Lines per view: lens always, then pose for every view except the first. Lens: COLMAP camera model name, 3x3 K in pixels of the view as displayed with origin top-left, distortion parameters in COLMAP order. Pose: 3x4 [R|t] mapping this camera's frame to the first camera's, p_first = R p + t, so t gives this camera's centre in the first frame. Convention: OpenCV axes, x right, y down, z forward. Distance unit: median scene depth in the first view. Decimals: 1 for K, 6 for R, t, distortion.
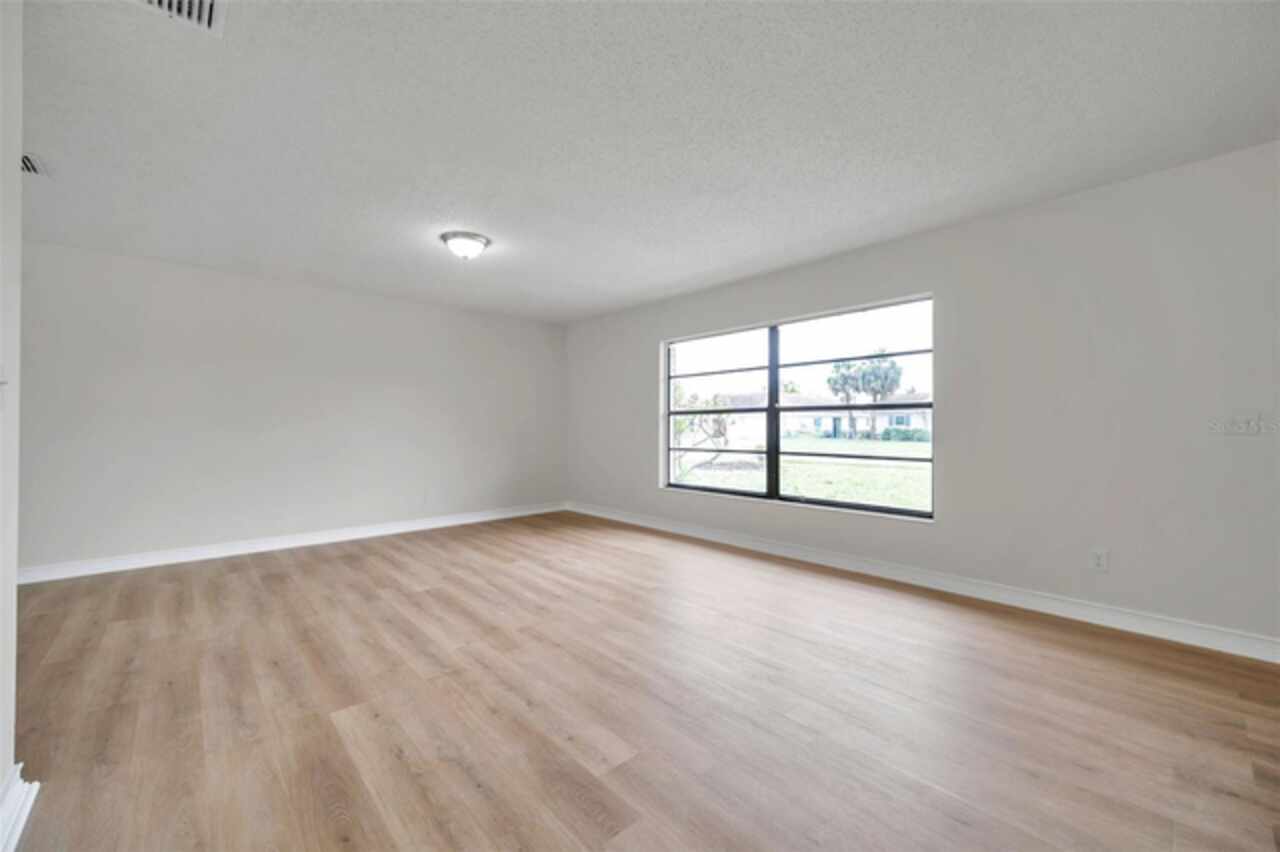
lens RADIAL K [[504.6, 0, 640.0], [0, 504.6, 426.0], [0, 0, 1]] dist [-0.001281, -0.000435]
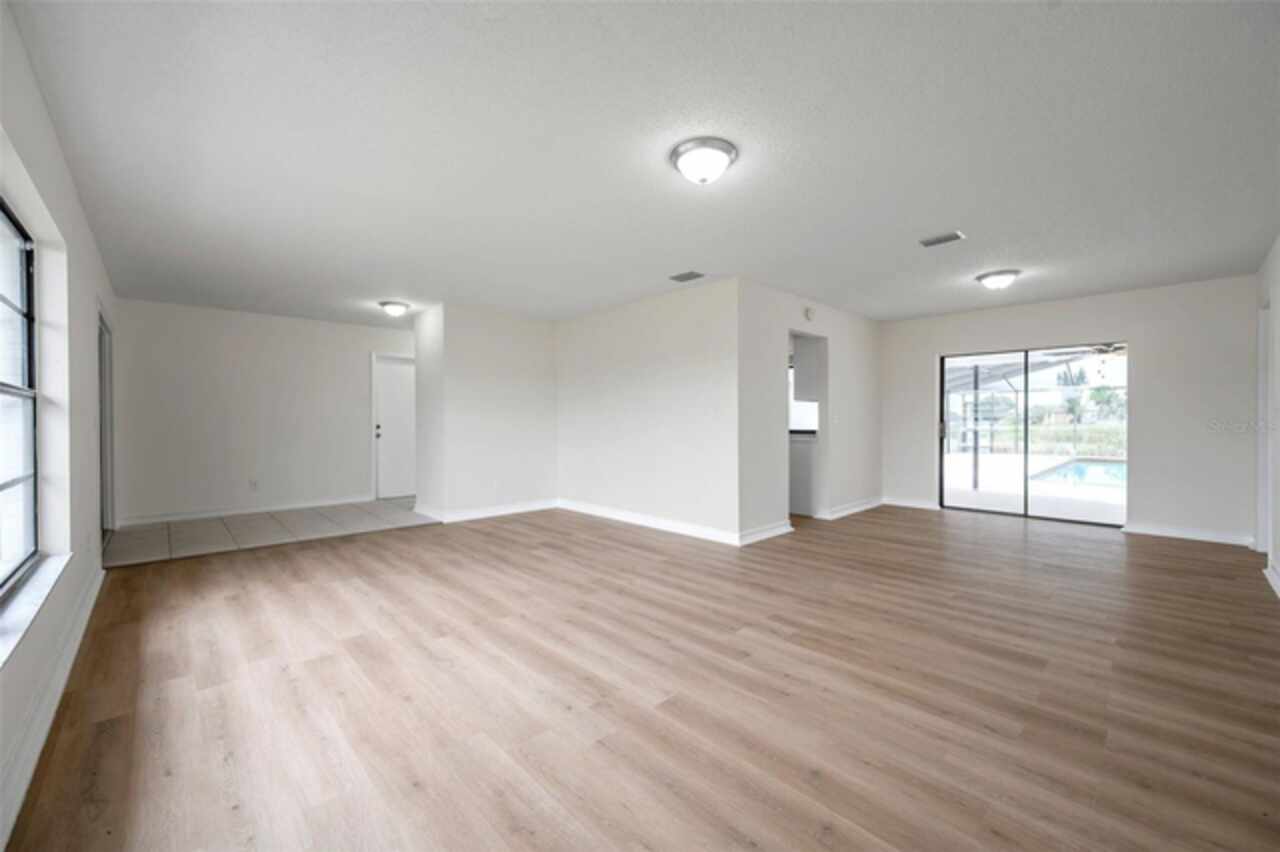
lens RADIAL K [[504.6, 0, 640.0], [0, 504.6, 426.0], [0, 0, 1]] dist [-0.001281, -0.000435]
pose [[-0.999834, 0.002873, -0.017985, -0.262625], [0.002721, 0.999961, 0.008437, -0.002429], [0.018008, 0.008387, -0.999803, 1.807379]]
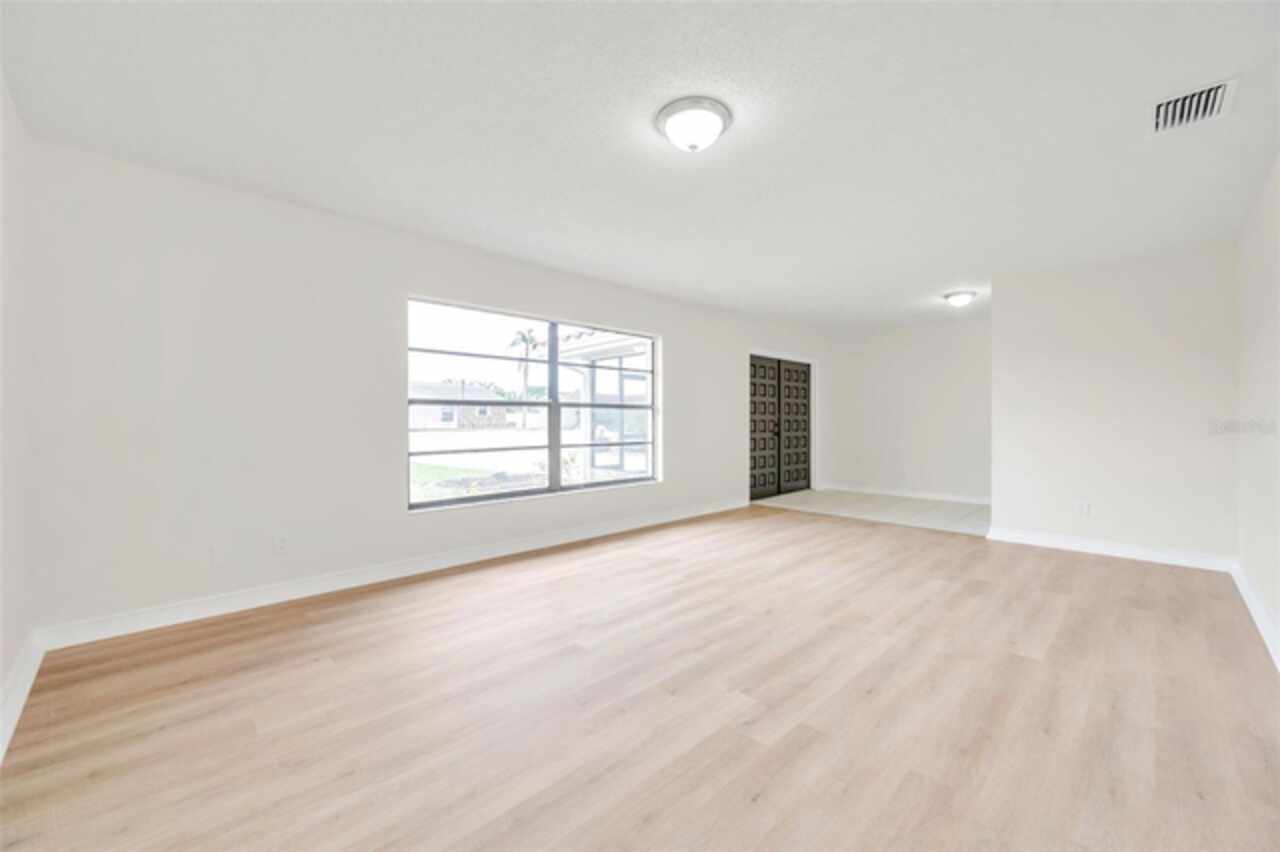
lens RADIAL K [[504.6, 0, 640.0], [0, 504.6, 426.0], [0, 0, 1]] dist [-0.001281, -0.000435]
pose [[-0.034394, -0.009761, 0.999361, -1.027865], [0.000004, 0.999952, 0.009766, 0.001450], [-0.999408, 0.000340, -0.034393, 1.156791]]
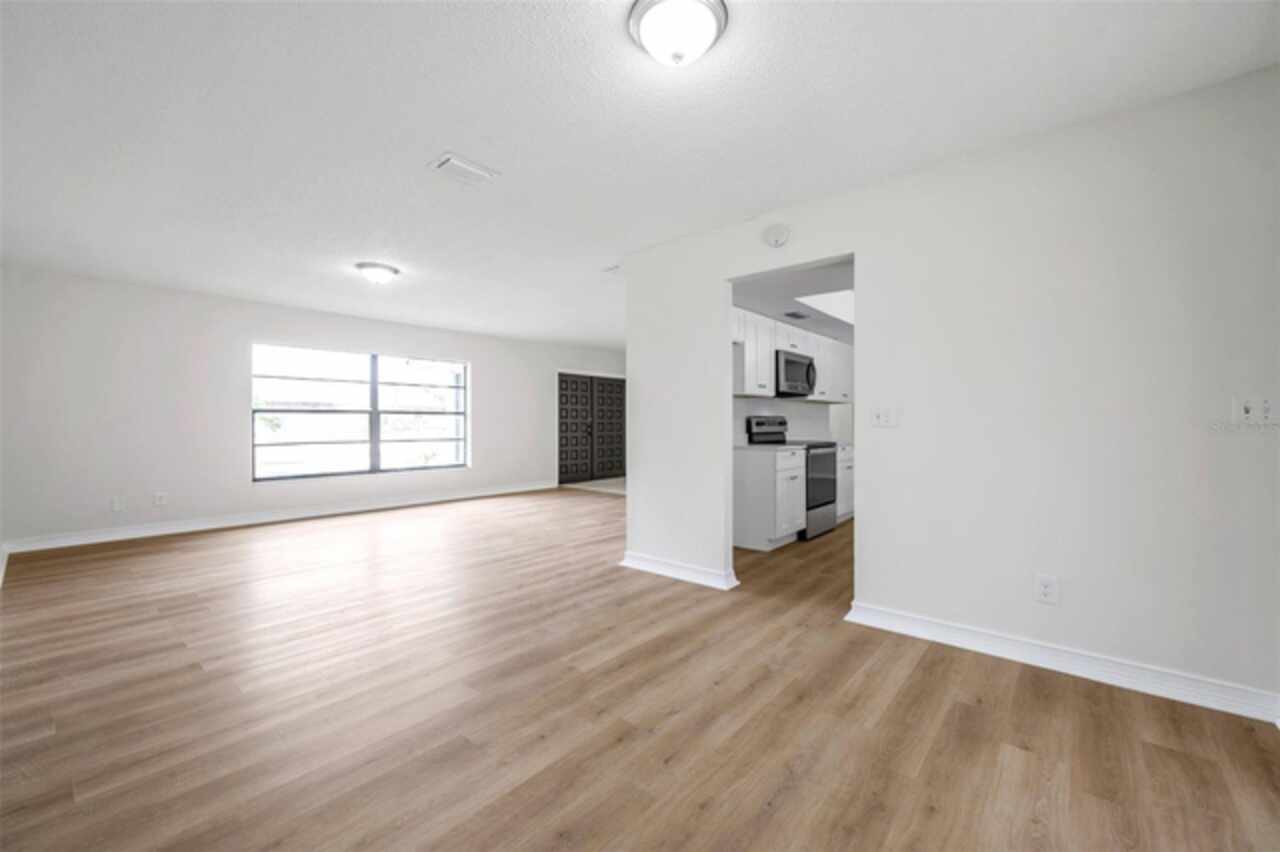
lens RADIAL K [[510.0, 0, 640.0], [0, 510.0, 426.0], [0, 0, 1]] dist [-0.000284, -0.000375]
pose [[-0.124297, -0.004680, 0.992234, -1.745318], [-0.000629, 0.999989, 0.004638, 0.001500], [-0.992245, -0.000048, -0.124299, 0.564181]]
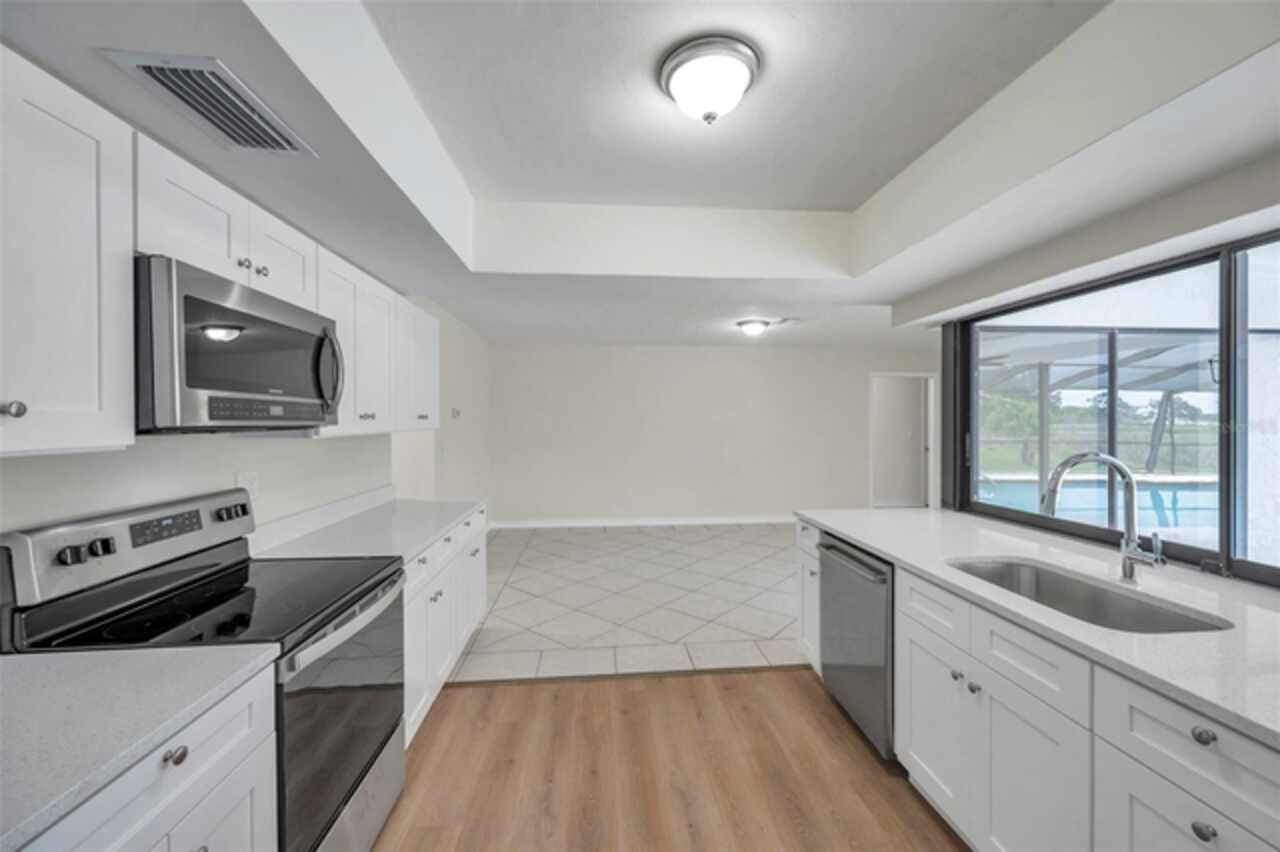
lens RADIAL K [[504.6, 0, 640.0], [0, 504.6, 426.0], [0, 0, 1]] dist [-0.001281, -0.000435]
pose [[-0.796807, -0.000866, 0.604233, -0.799907], [0.006606, 0.999927, 0.010144, -0.095258], [-0.604197, 0.012074, -0.796743, 0.049777]]
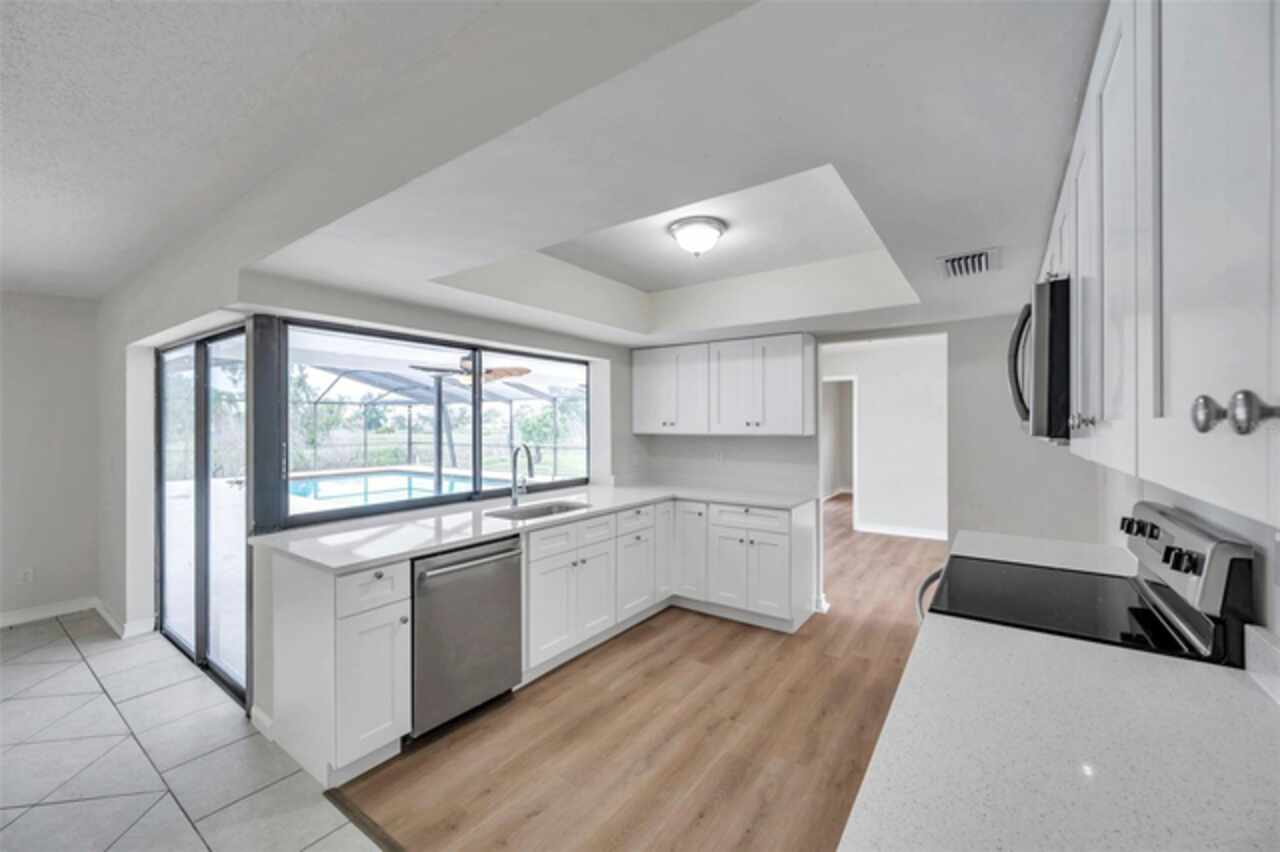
lens RADIAL K [[504.6, 0, 640.0], [0, 504.6, 426.0], [0, 0, 1]] dist [-0.001281, -0.000435]
pose [[0.214364, 0.004447, -0.976744, 0.140303], [0.000054, 0.999990, 0.004565, -0.101411], [0.976754, -0.001032, 0.214361, -0.583399]]
